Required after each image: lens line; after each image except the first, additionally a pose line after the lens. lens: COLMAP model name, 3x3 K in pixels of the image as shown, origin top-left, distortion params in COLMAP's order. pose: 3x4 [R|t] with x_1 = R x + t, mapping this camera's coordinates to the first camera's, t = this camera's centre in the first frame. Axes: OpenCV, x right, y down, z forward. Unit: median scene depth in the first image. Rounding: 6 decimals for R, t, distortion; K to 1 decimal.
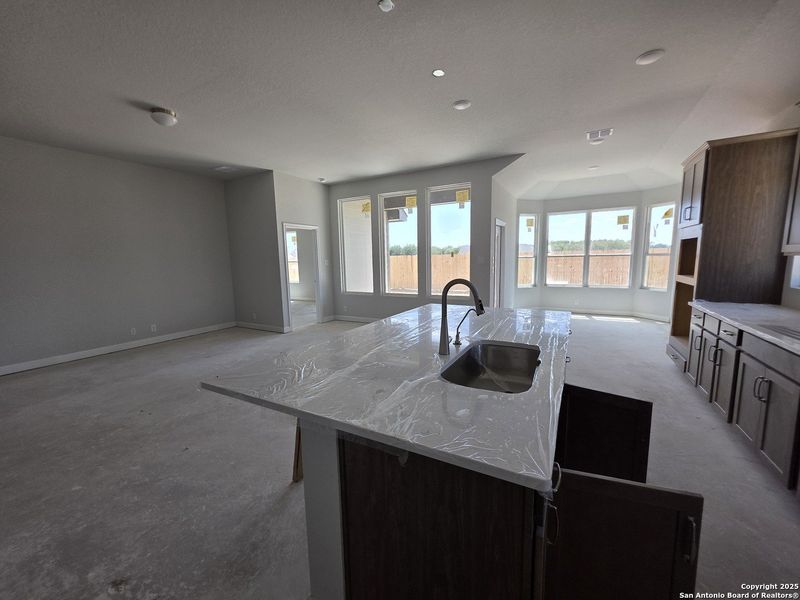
lens RADIAL K [[320.8, 0, 400.6], [0, 320.8, 300.4], [0, 0, 1]] dist [0.000596, 0.001127]
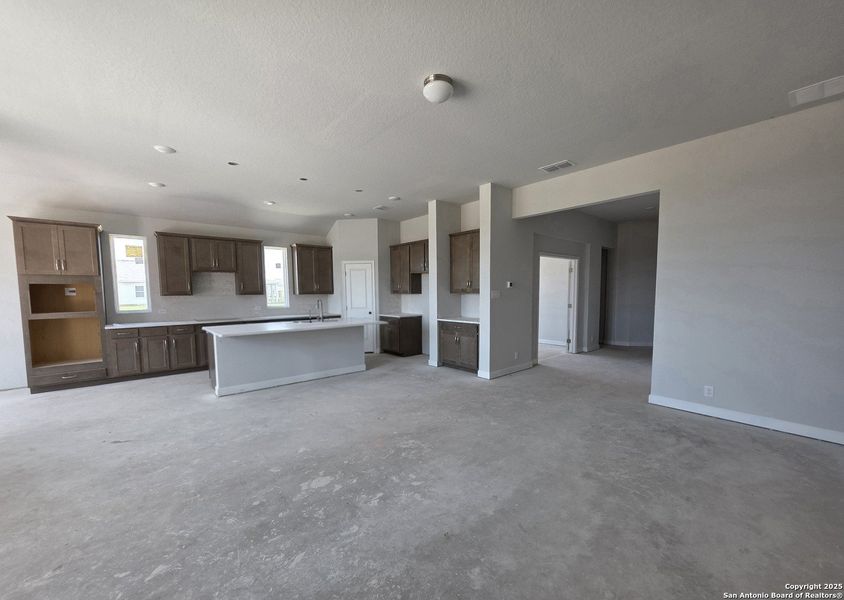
lens RADIAL K [[336.9, 0, 422.1], [0, 336.9, 318.0], [0, 0, 1]] dist [0.000096, 0.000392]
pose [[-0.934048, -0.001787, 0.357144, -0.491016], [0.072112, 0.978448, 0.193494, -0.111197], [-0.349793, 0.206487, -0.913788, 0.907336]]
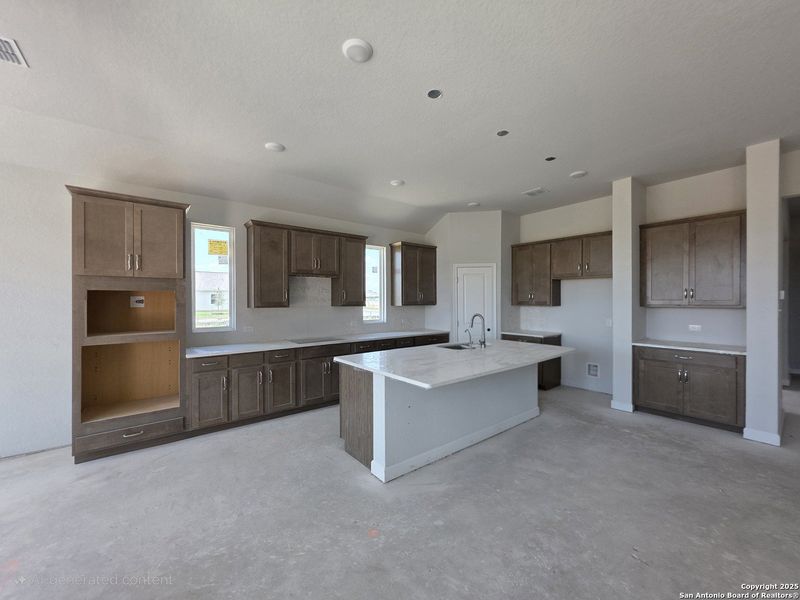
lens RADIAL K [[320.8, 0, 399.9], [0, 320.8, 301.7], [0, 0, 1]] dist [0.000596, 0.001127]
pose [[-0.920867, 0.019128, 0.389406, -0.049188], [0.070291, 0.990574, 0.117567, -0.109679], [-0.383487, 0.135635, -0.913532, 0.778596]]
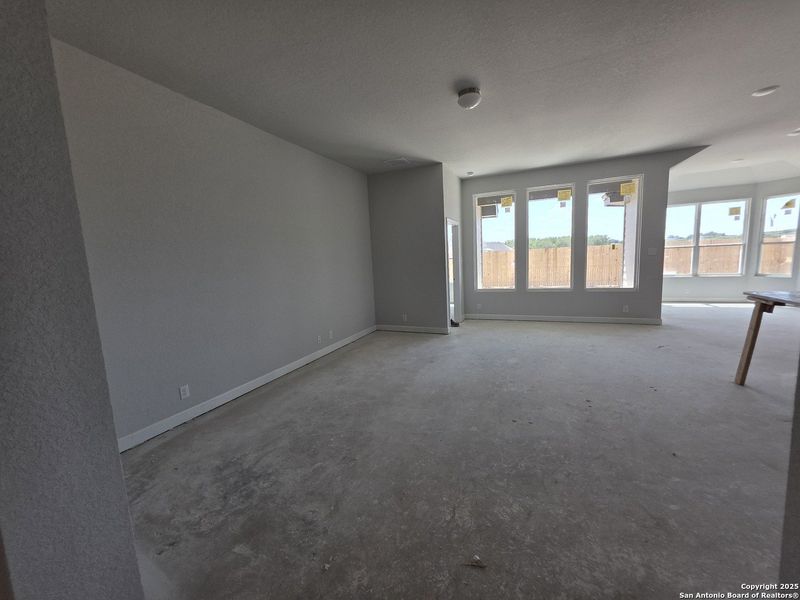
lens RADIAL K [[320.8, 0, 402.5], [0, 320.8, 298.9], [0, 0, 1]] dist [0.000596, 0.001127]
pose [[0.994567, -0.040151, 0.096041, -0.524250], [0.040866, 0.999150, -0.005490, -0.001909], [-0.095738, 0.009385, 0.995362, 0.057405]]
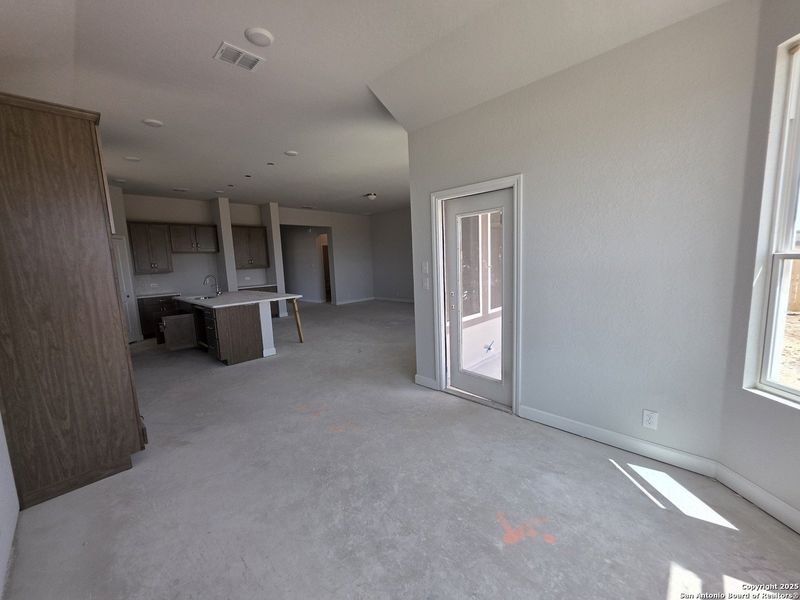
lens RADIAL K [[320.8, 0, 399.7], [0, 320.8, 299.9], [0, 0, 1]] dist [0.000596, 0.001127]
pose [[-0.278895, 0.153360, -0.947997, 0.705335], [-0.070680, 0.981211, 0.179527, -0.136519], [0.957717, 0.117073, -0.262815, 0.924265]]
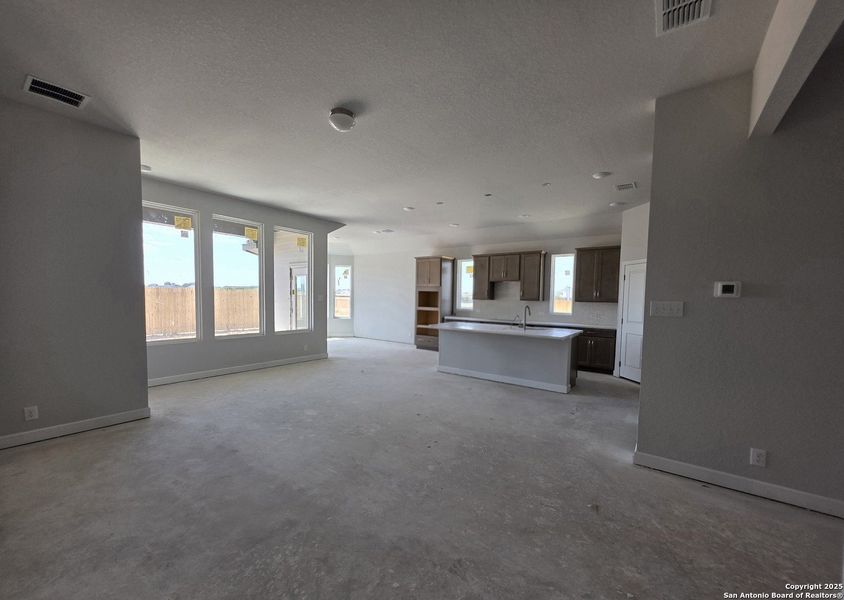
lens RADIAL K [[336.9, 0, 422.5], [0, 336.9, 317.7], [0, 0, 1]] dist [0.000096, 0.000392]
pose [[0.134451, -0.039861, 0.990118, -0.800368], [0.108759, 0.993748, 0.025239, -0.033851], [-0.984934, 0.104291, 0.137945, 0.367681]]
